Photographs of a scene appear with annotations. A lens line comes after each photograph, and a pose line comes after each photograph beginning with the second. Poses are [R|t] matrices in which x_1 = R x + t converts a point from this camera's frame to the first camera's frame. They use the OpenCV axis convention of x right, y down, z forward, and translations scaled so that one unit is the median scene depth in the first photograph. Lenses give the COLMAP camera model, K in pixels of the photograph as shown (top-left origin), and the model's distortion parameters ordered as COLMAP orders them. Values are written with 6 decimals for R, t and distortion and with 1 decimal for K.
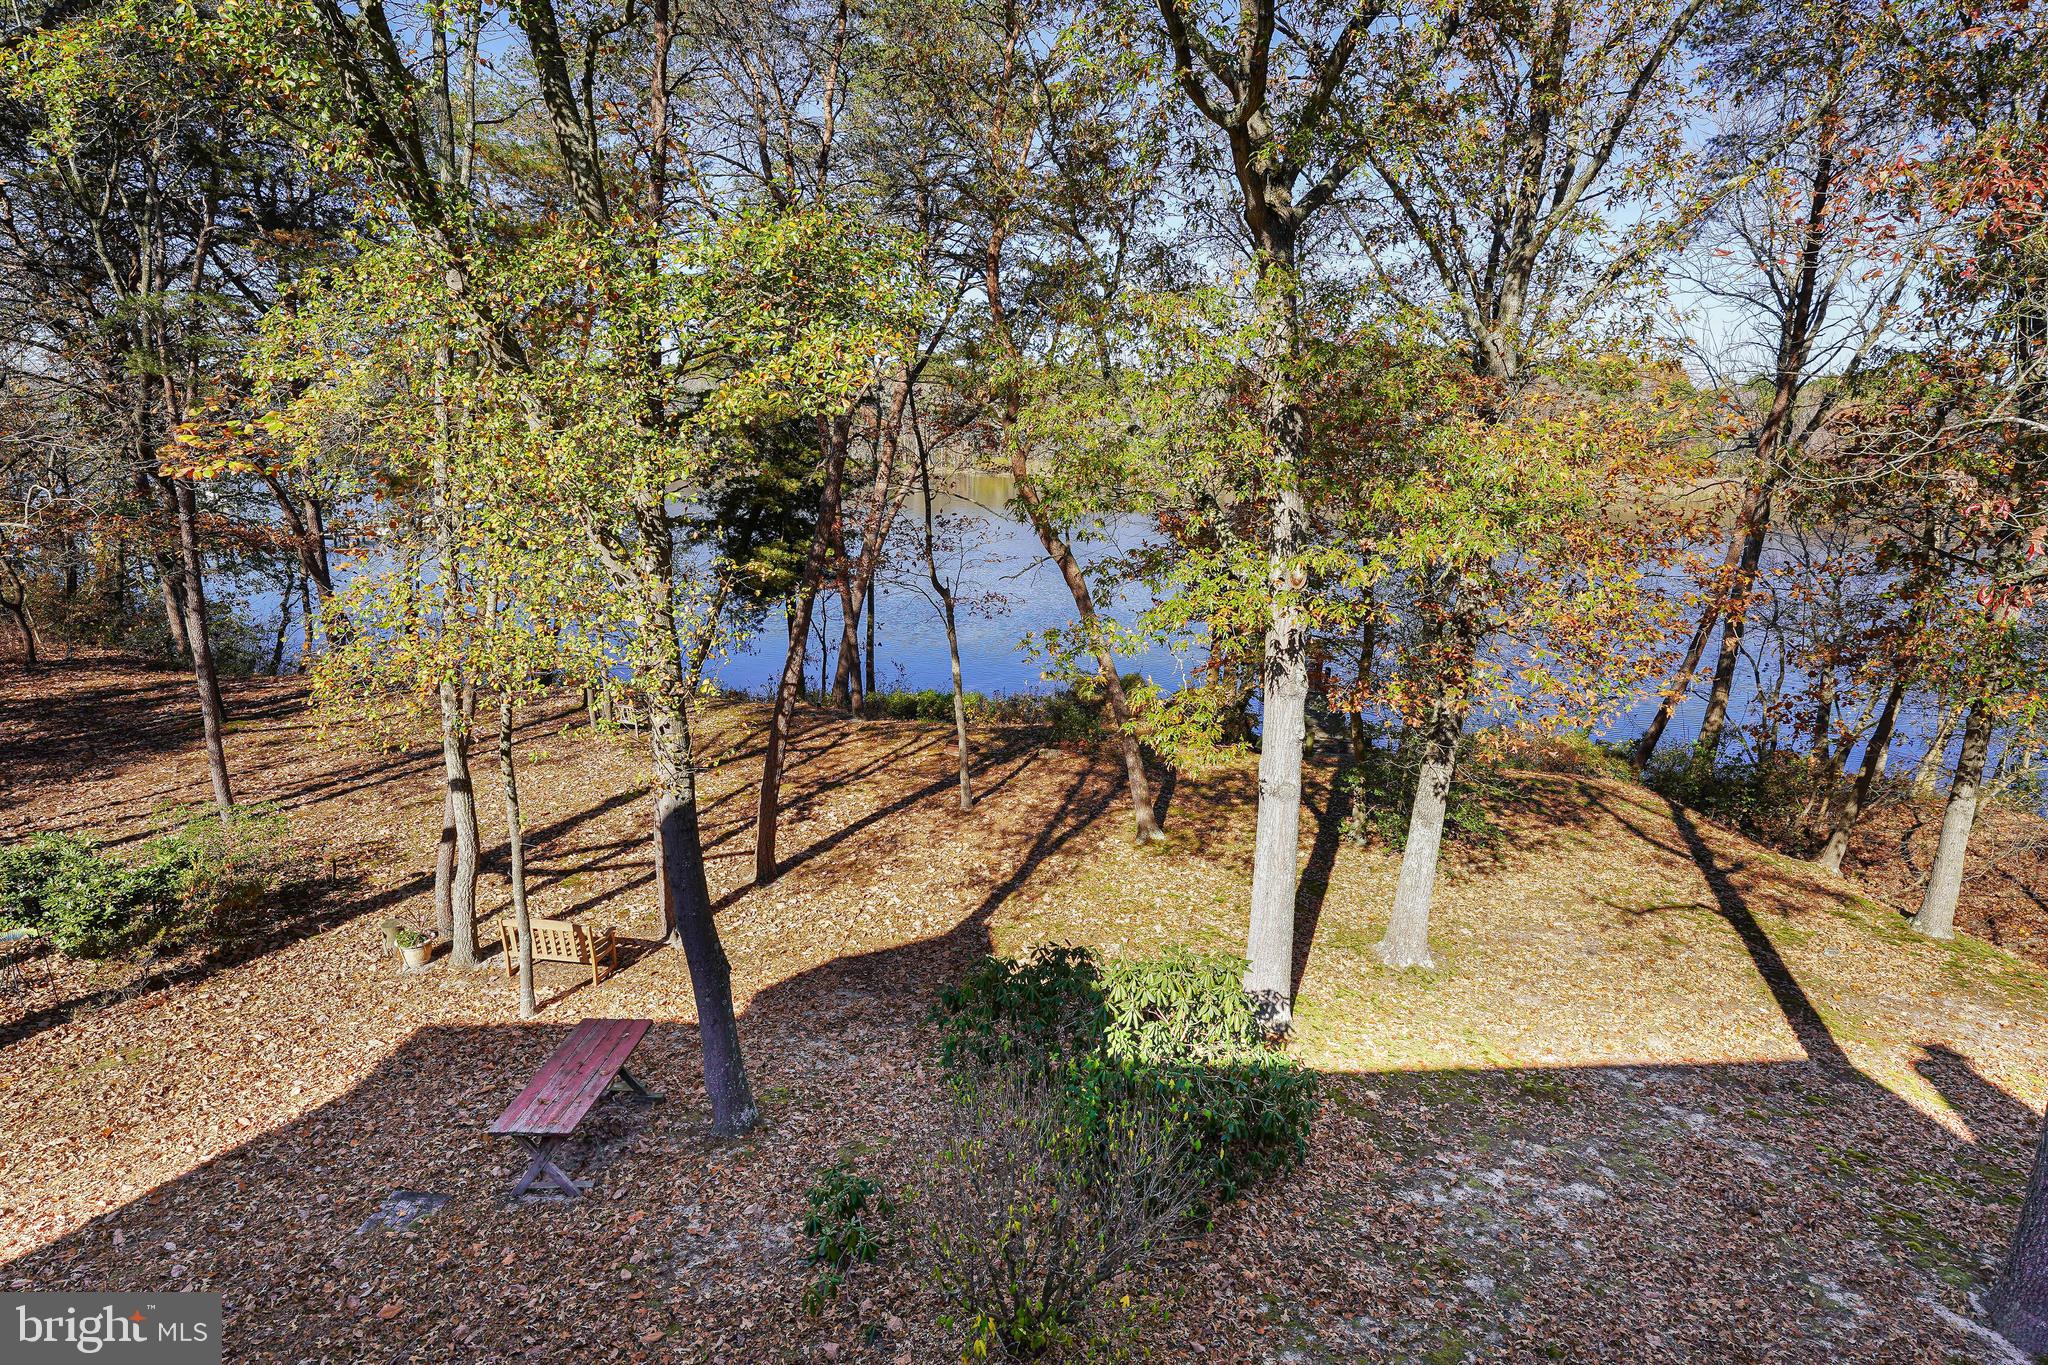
lens RADIAL K [[967.0, 0, 1024.0], [0, 967.0, 682.5], [0, 0, 1]] dist [-0.019393, 0.000023]
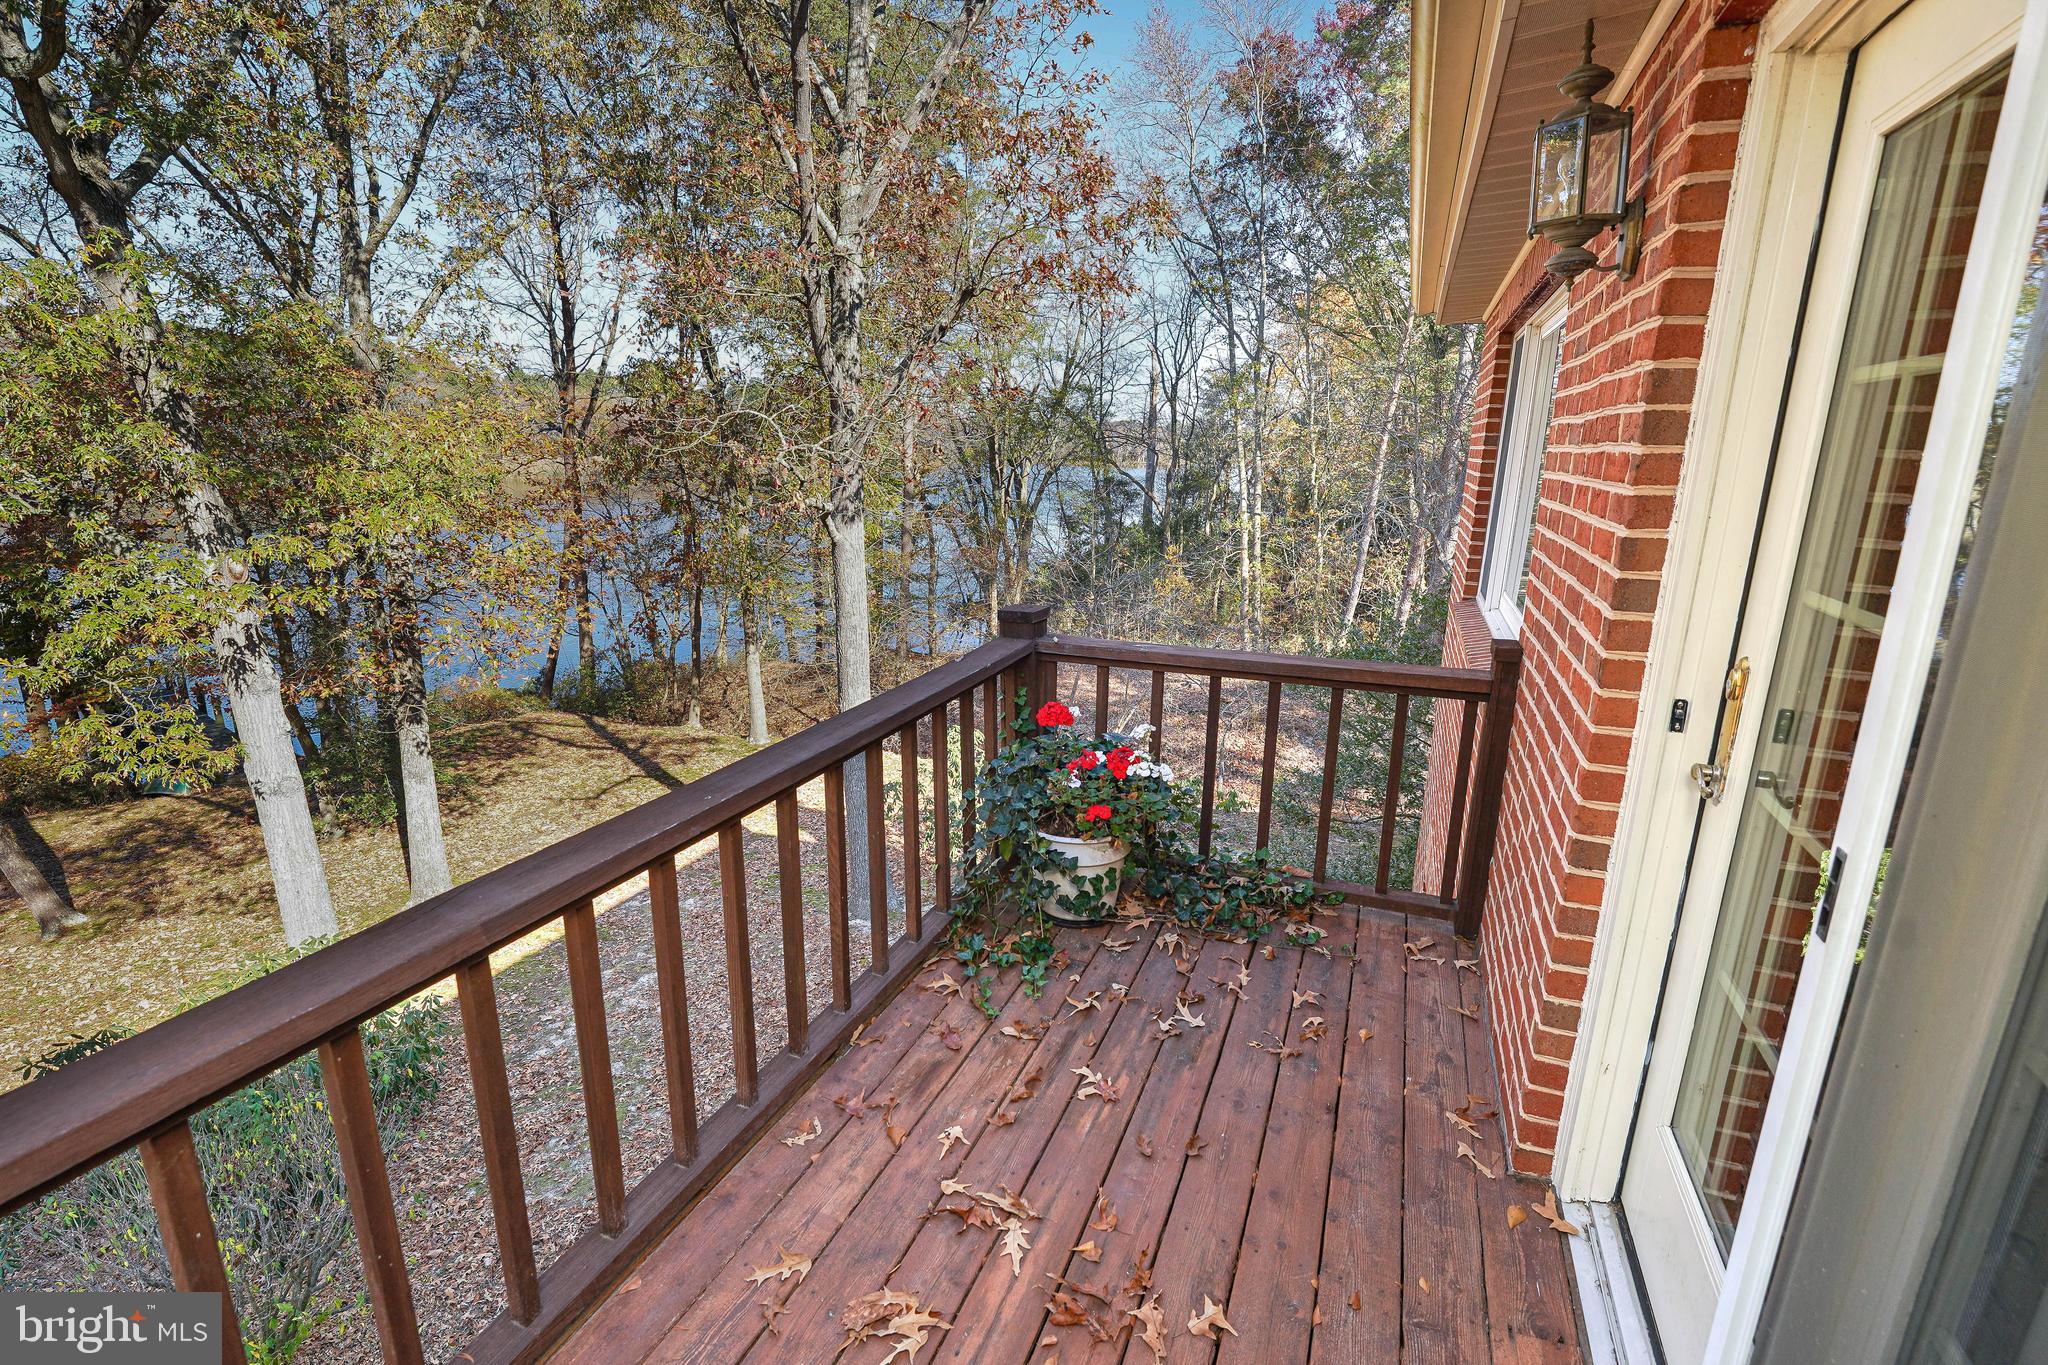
lens RADIAL K [[927.8, 0, 974.7], [0, 927.8, 678.5], [0, 0, 1]] dist [-0.026029, 0.000140]
pose [[0.468791, -0.231736, 0.852370, -0.129910], [0.212933, 0.966163, 0.145563, 0.015011], [-0.857260, 0.113259, 0.502272, -0.067271]]
